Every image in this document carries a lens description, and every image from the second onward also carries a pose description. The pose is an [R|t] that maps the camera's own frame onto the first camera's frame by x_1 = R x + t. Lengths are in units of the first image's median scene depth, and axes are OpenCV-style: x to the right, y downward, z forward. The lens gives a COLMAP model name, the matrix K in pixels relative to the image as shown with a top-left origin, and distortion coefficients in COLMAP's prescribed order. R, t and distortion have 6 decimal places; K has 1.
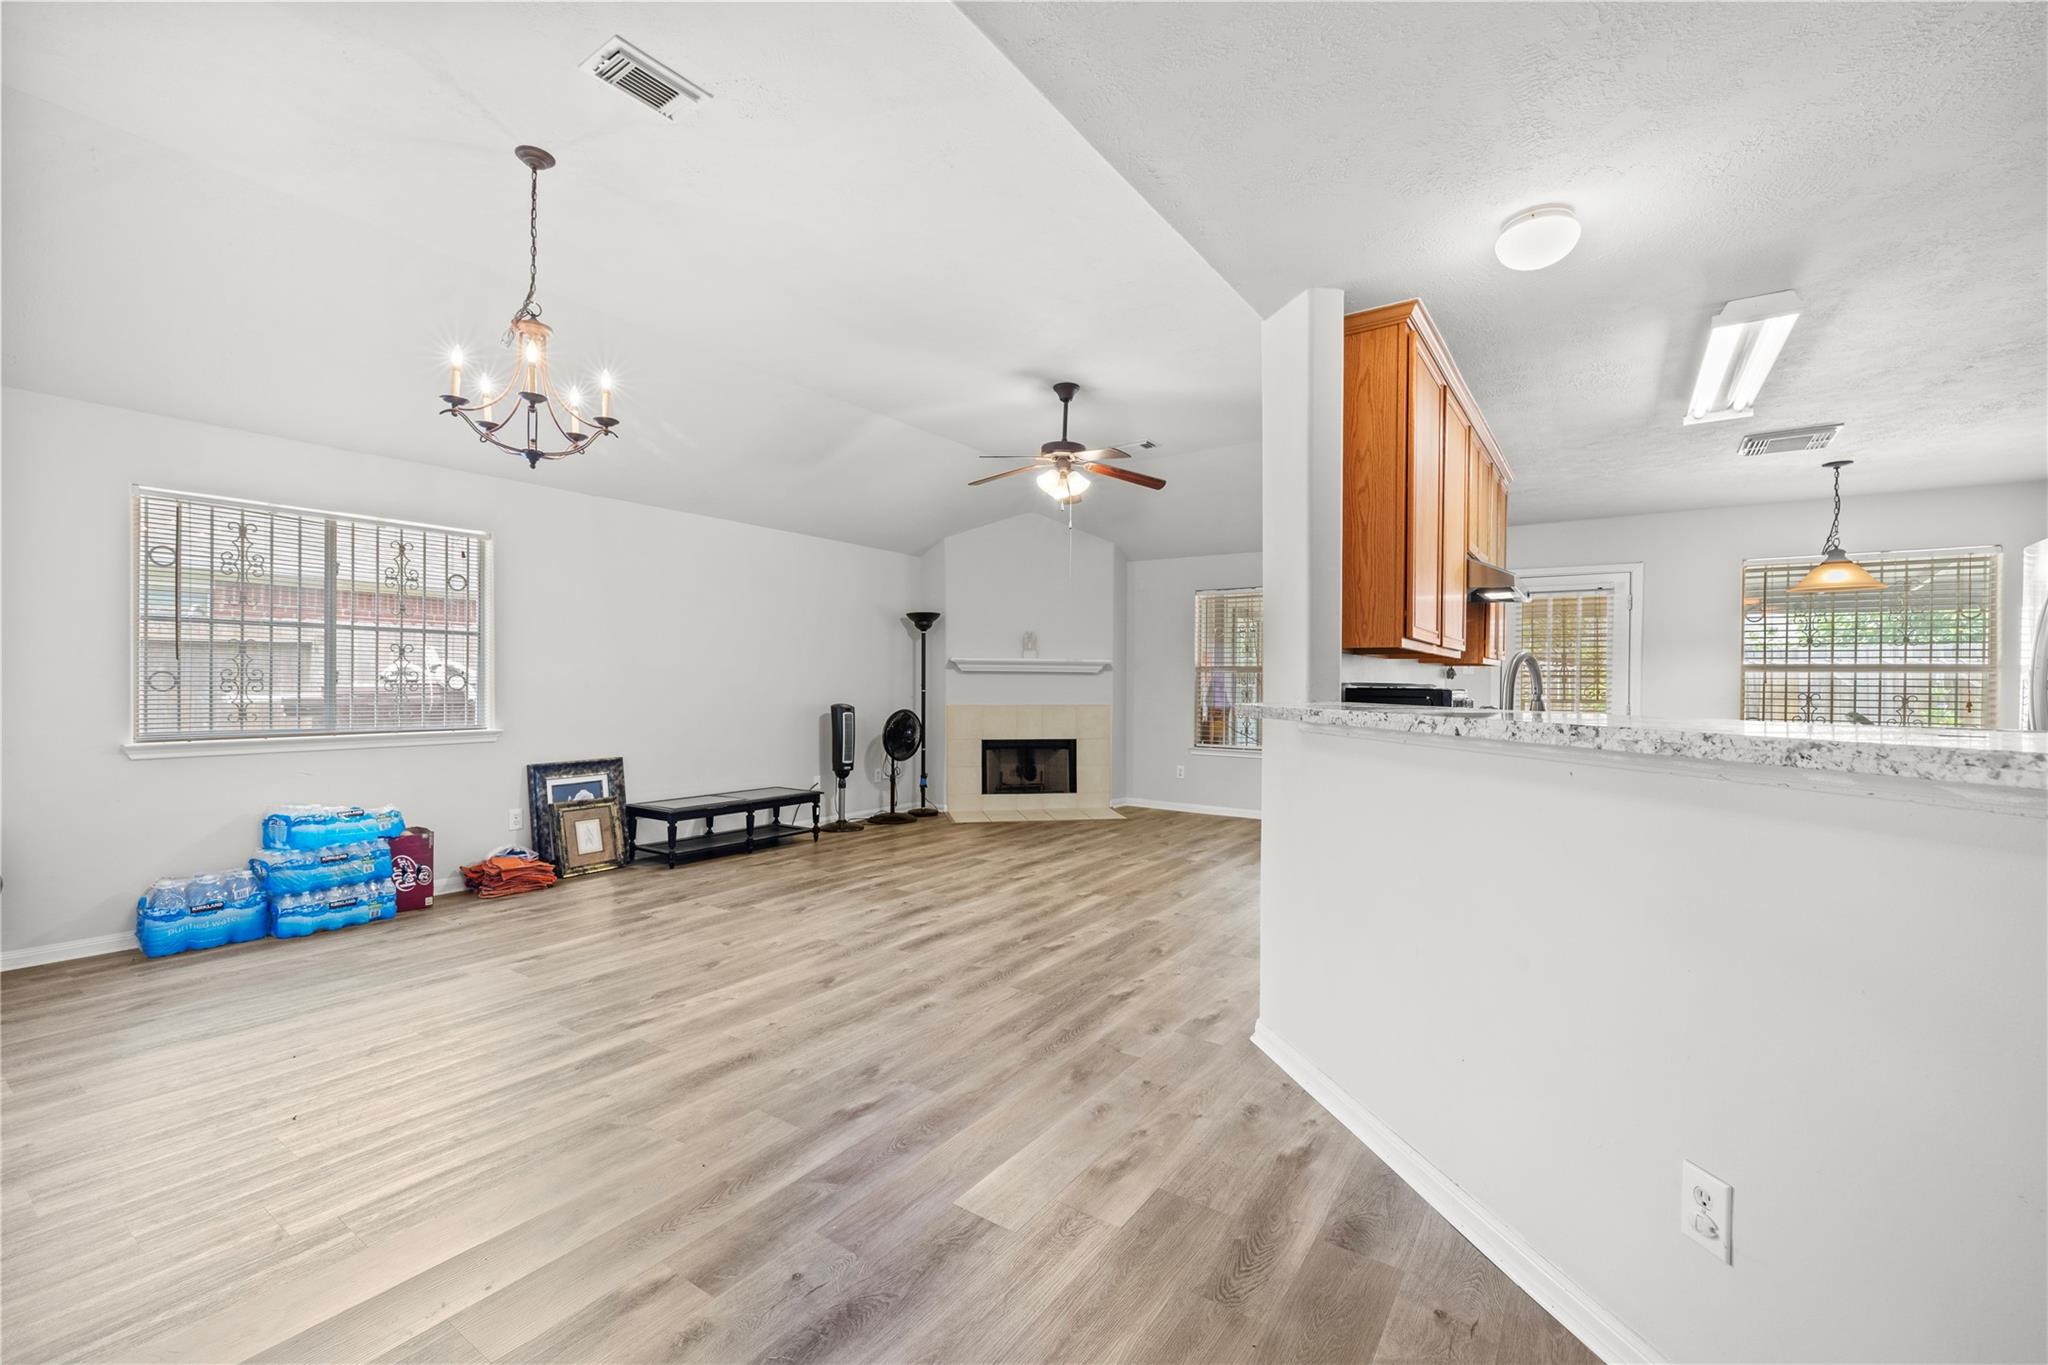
lens RADIAL K [[859.0, 0, 1020.7], [0, 859.0, 683.0], [0, 0, 1]] dist [-0.001153, 0.000670]
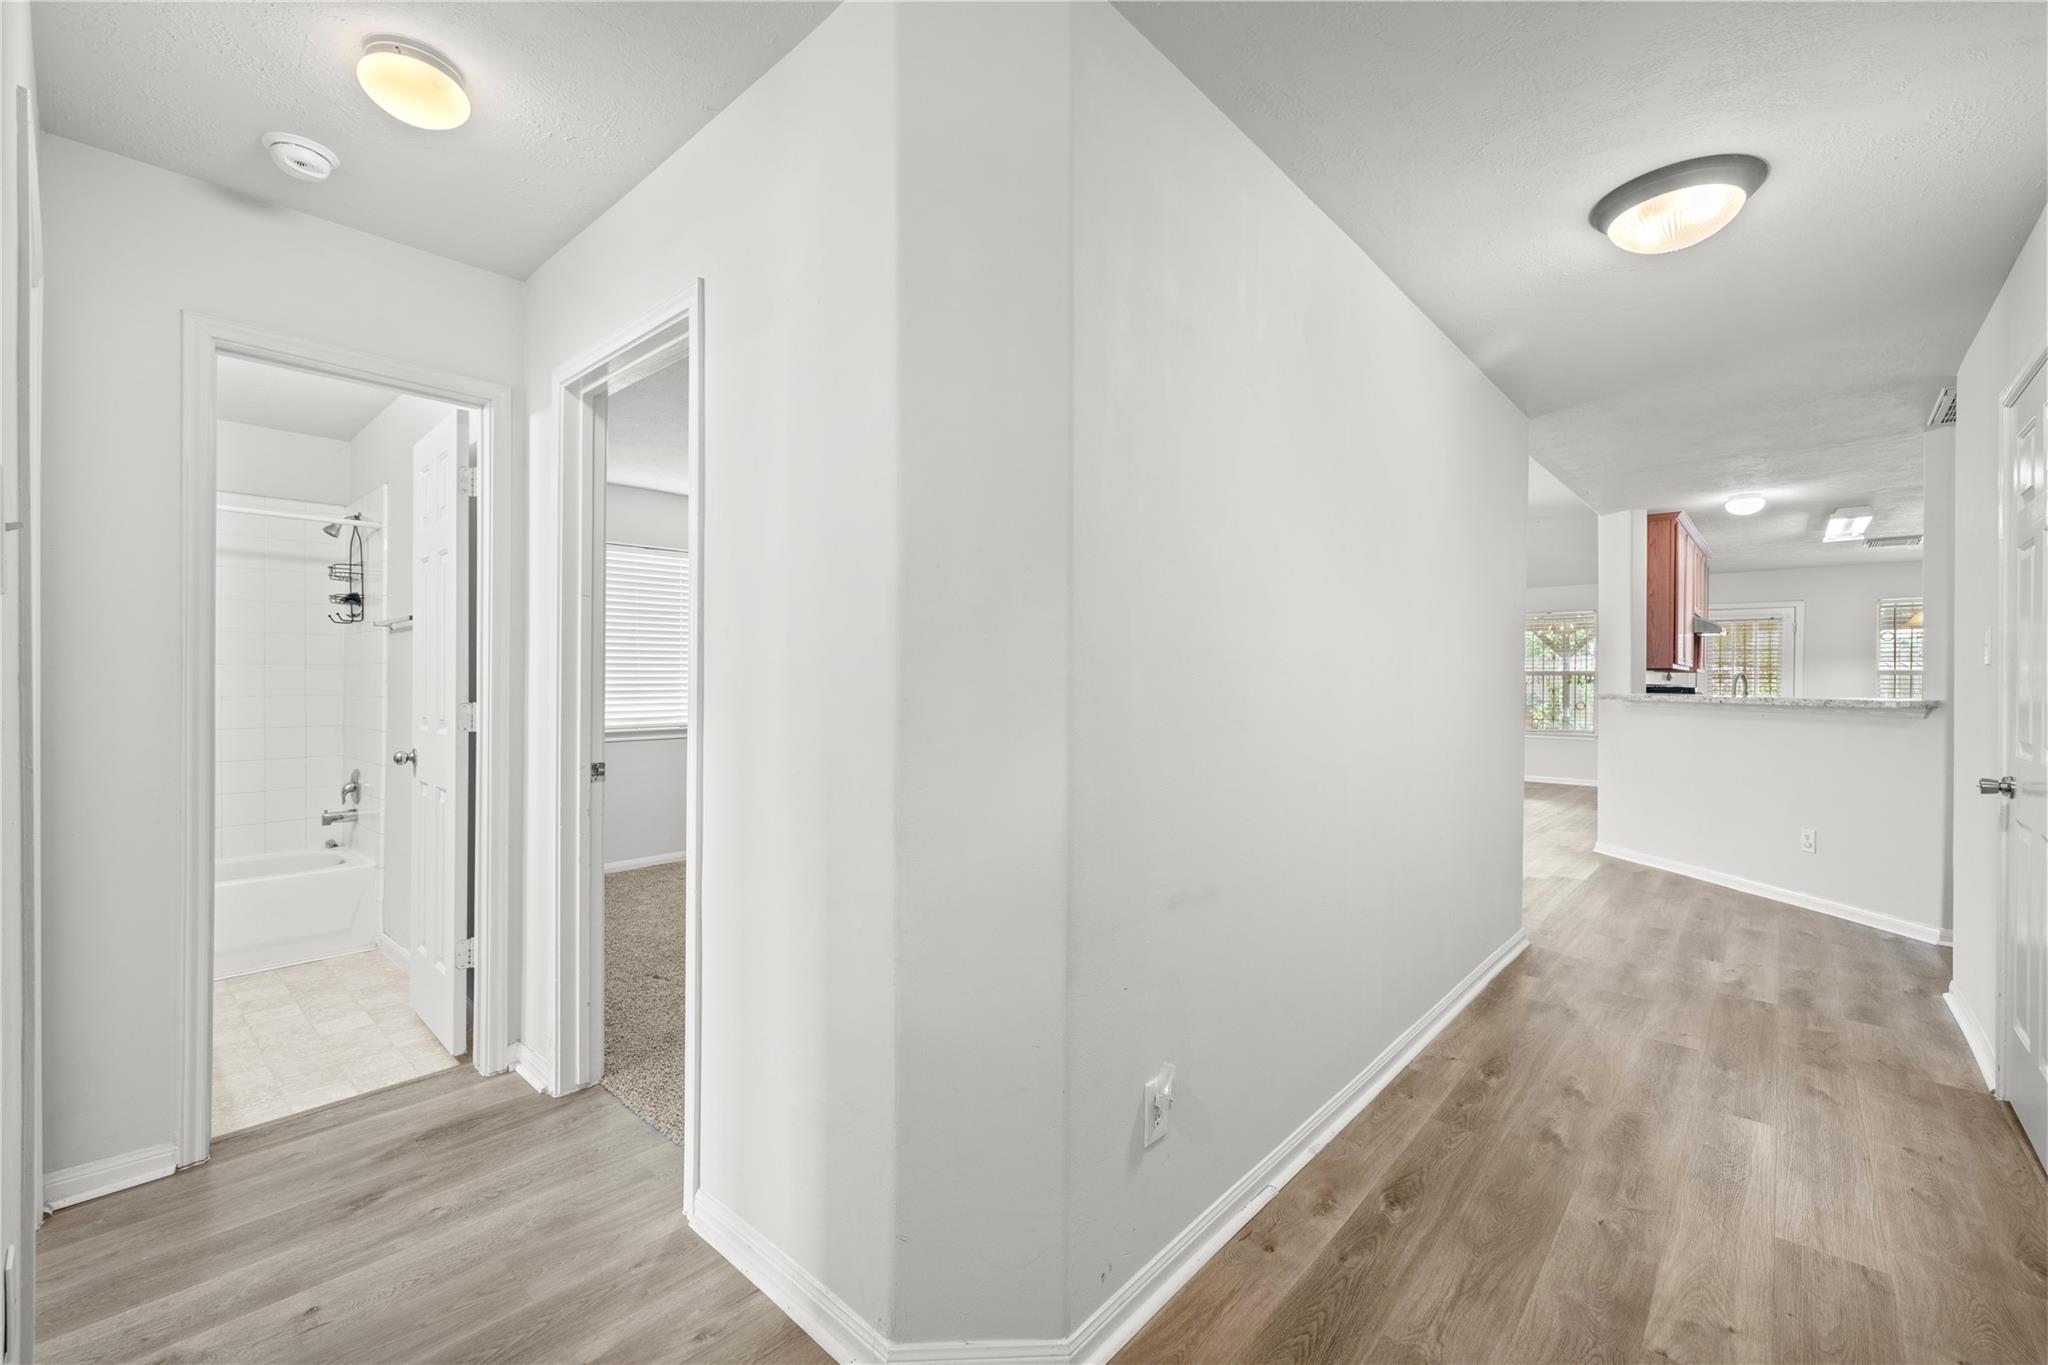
lens RADIAL K [[859.8, 0, 1044.4], [0, 859.8, 683.5], [0, 0, 1]] dist [0.005790, 0.000364]
pose [[0.994351, -0.003903, -0.106068, -0.625103], [0.003987, 0.999992, 0.000580, -0.006999], [0.106065, -0.000999, 0.994359, -0.922802]]
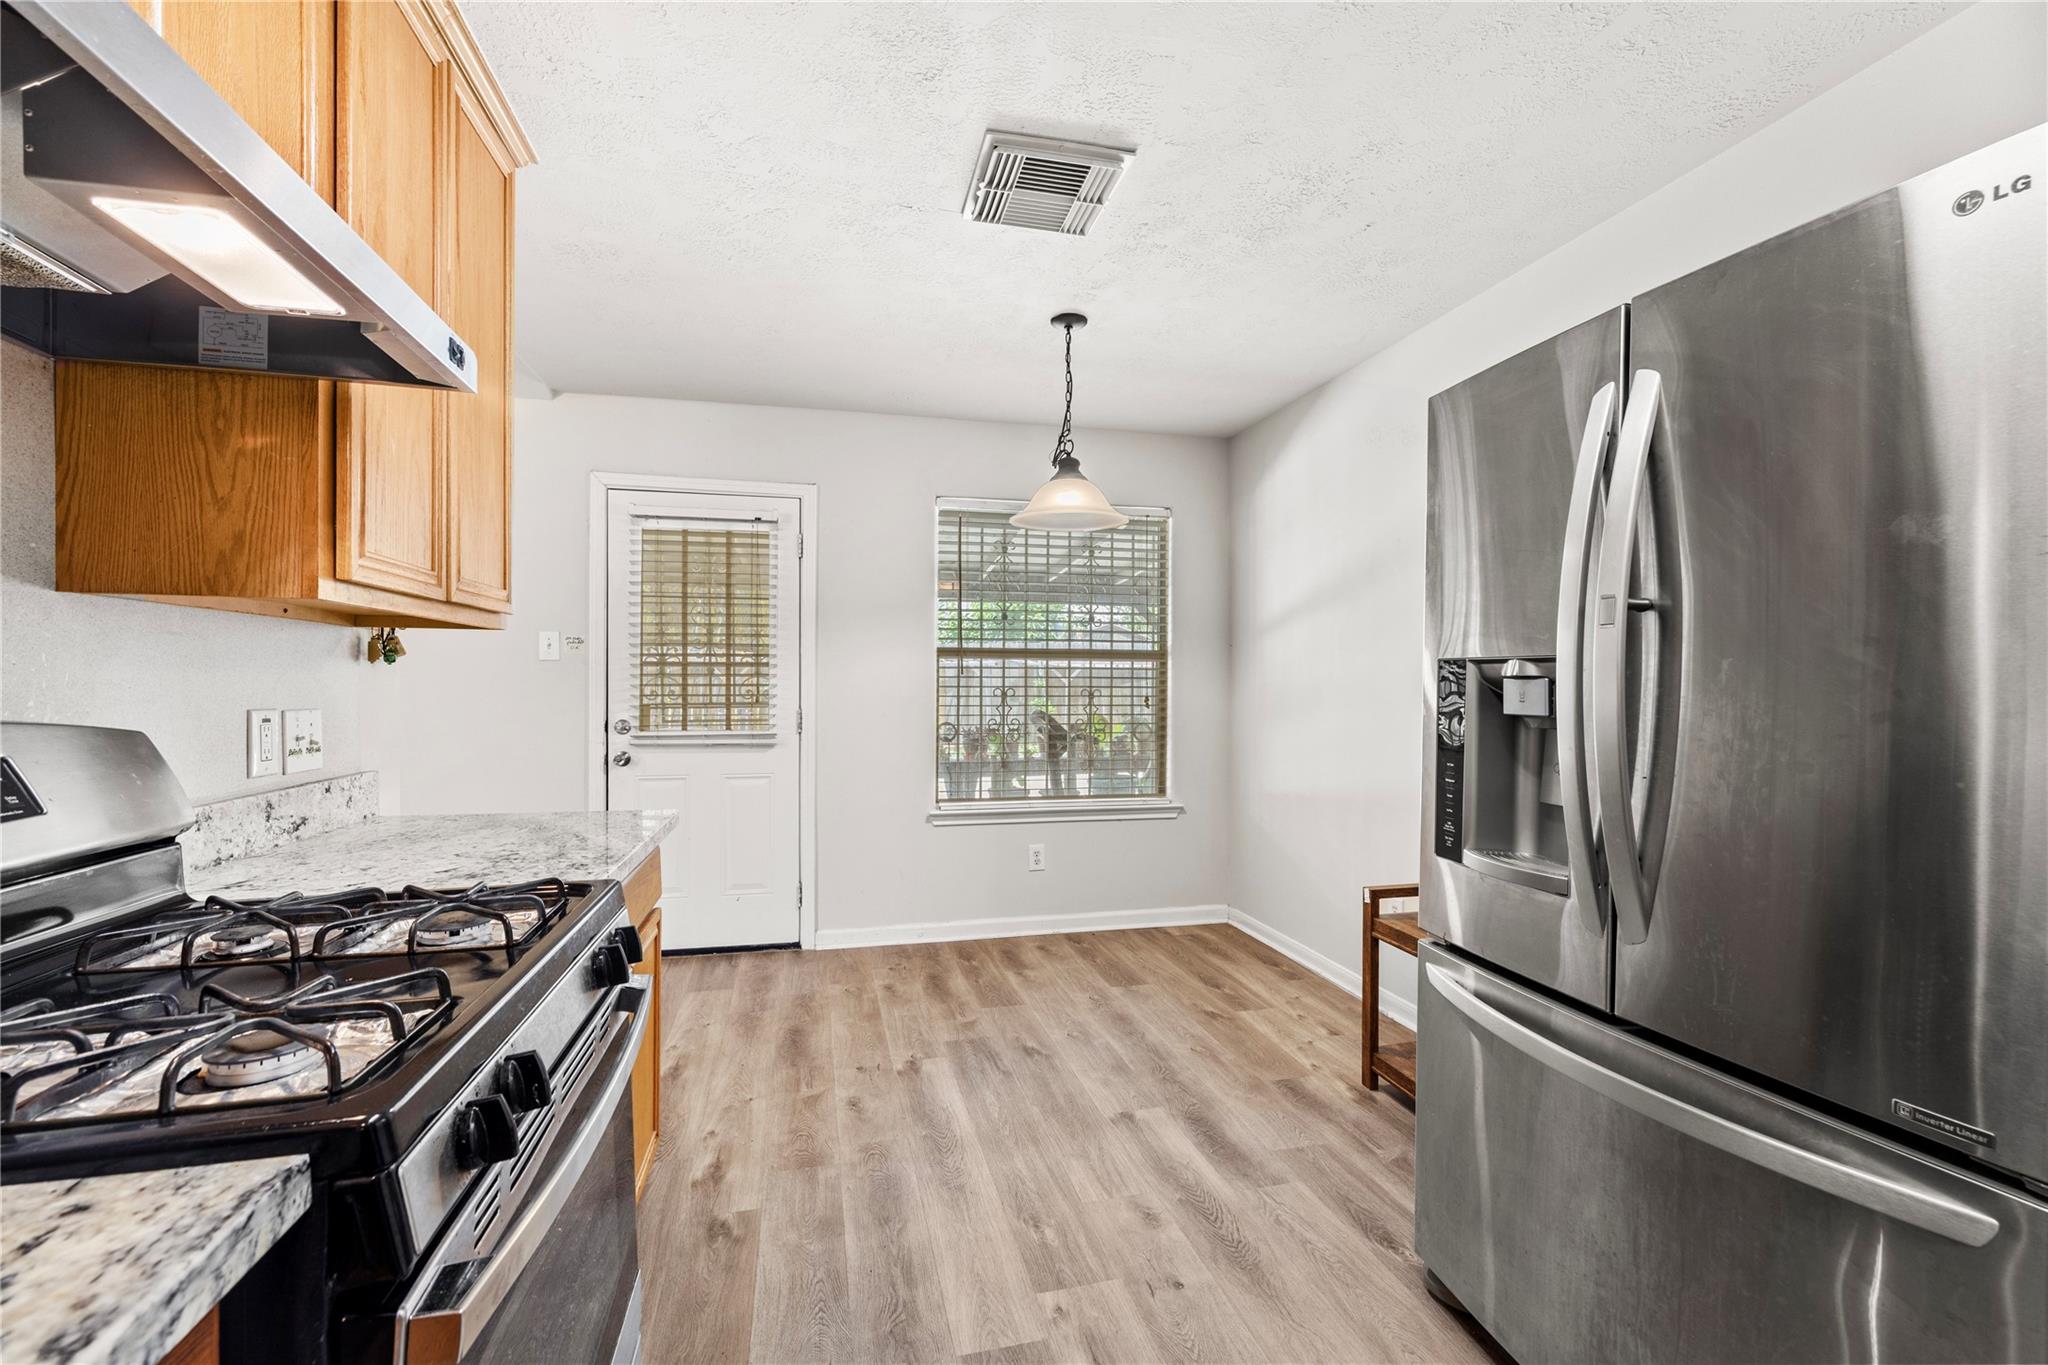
lens RADIAL K [[859.9, 0, 1021.2], [0, 859.9, 690.3], [0, 0, 1]] dist [0.001307, 0.000124]
pose [[0.659921, -0.015707, 0.751171, 0.510602], [0.006606, 0.999864, 0.015104, 0.004431], [-0.751306, -0.005005, 0.659935, 0.688586]]
